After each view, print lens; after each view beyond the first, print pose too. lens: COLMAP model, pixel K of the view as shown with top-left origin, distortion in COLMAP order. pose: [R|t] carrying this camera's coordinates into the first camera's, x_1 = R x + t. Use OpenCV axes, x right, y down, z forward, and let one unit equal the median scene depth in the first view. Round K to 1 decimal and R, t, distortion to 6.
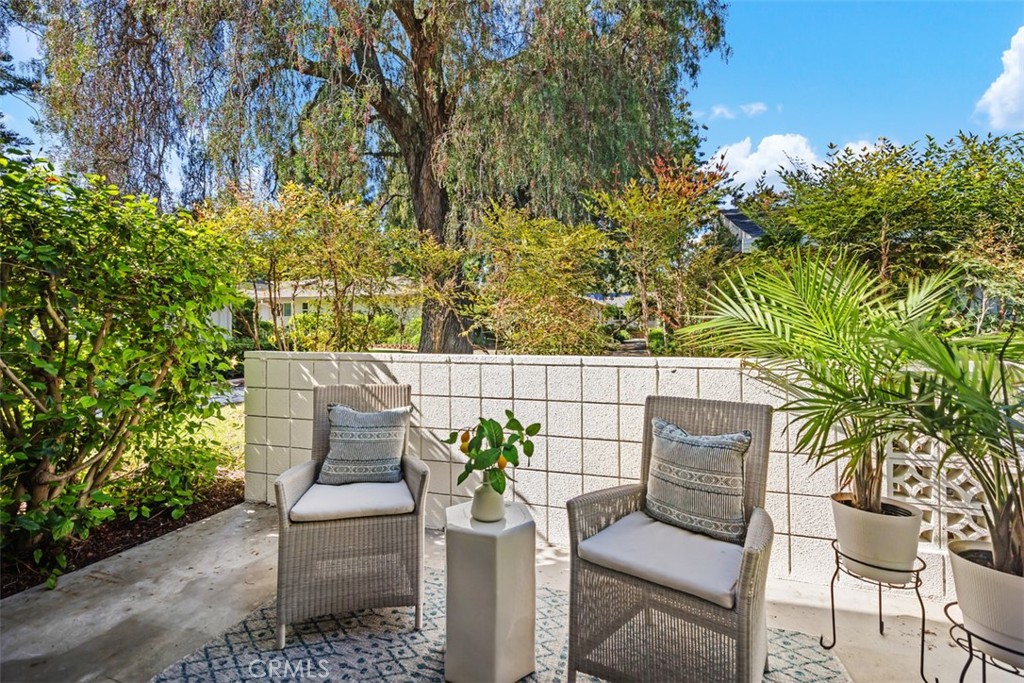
lens RADIAL K [[465.7, 0, 510.8], [0, 465.7, 337.7], [0, 0, 1]] dist [0.026397, 0.000005]
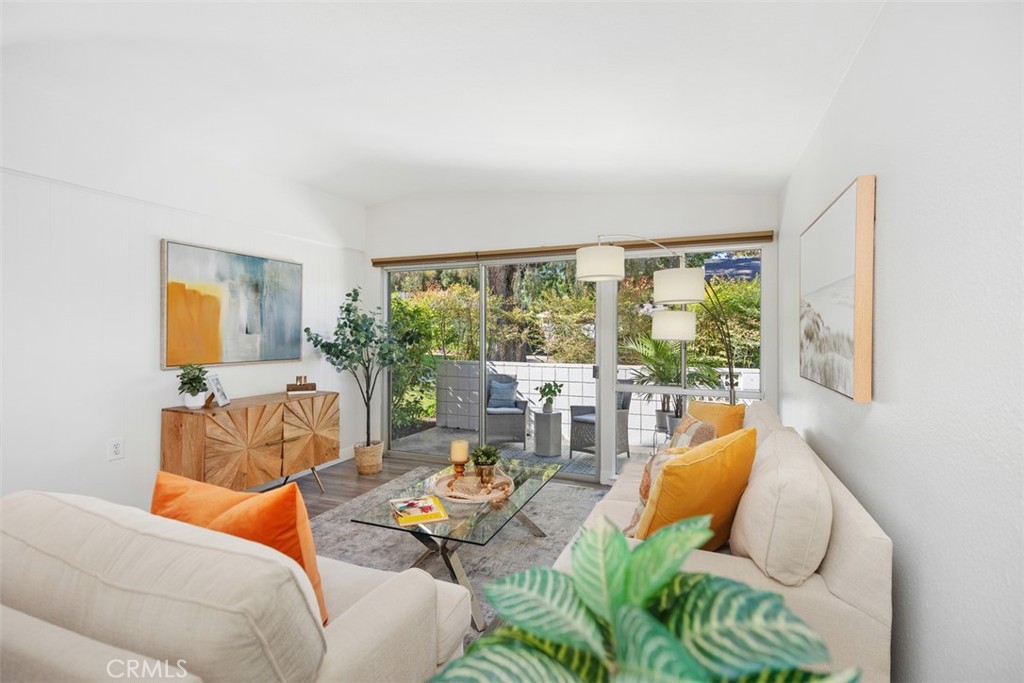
lens RADIAL K [[465.7, 0, 510.8], [0, 465.7, 337.7], [0, 0, 1]] dist [0.026397, 0.000005]
pose [[0.995798, 0.003088, -0.091528, -0.006933], [-0.004125, 0.999929, -0.011149, -0.113704], [0.091487, 0.011479, 0.995740, -2.367426]]
